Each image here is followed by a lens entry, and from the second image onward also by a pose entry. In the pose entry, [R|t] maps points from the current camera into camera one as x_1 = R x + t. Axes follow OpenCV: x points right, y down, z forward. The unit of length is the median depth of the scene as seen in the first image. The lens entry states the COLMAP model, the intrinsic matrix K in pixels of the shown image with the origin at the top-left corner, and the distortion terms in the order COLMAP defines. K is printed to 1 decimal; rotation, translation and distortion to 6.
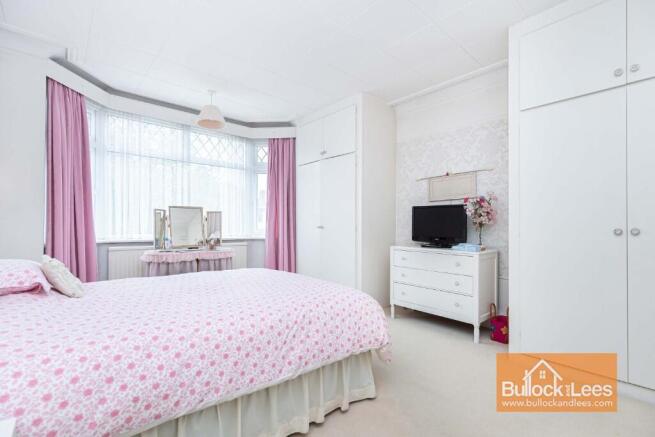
lens RADIAL K [[312.9, 0, 320.4], [0, 312.9, 230.3], [0, 0, 1]] dist [-0.002449, -0.000314]
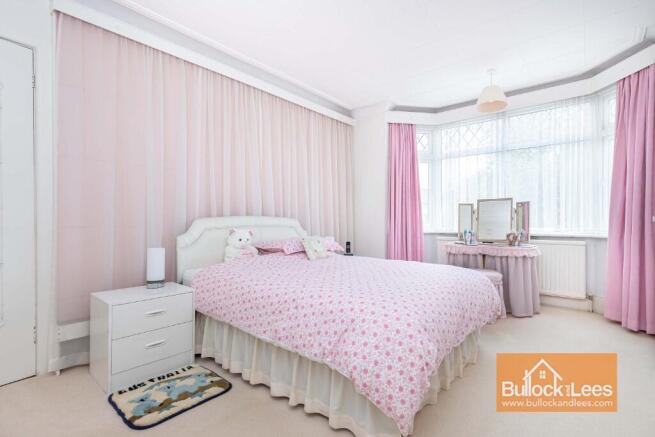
lens RADIAL K [[290.5, 0, 329.7], [0, 290.5, 222.8], [0, 0, 1]] dist [0.028263, 0.000070]
pose [[0.186357, 0.005485, -0.982467, 0.389285], [-0.007112, 0.999966, 0.004234, -0.003161], [0.982456, 0.006199, 0.186390, 0.363395]]
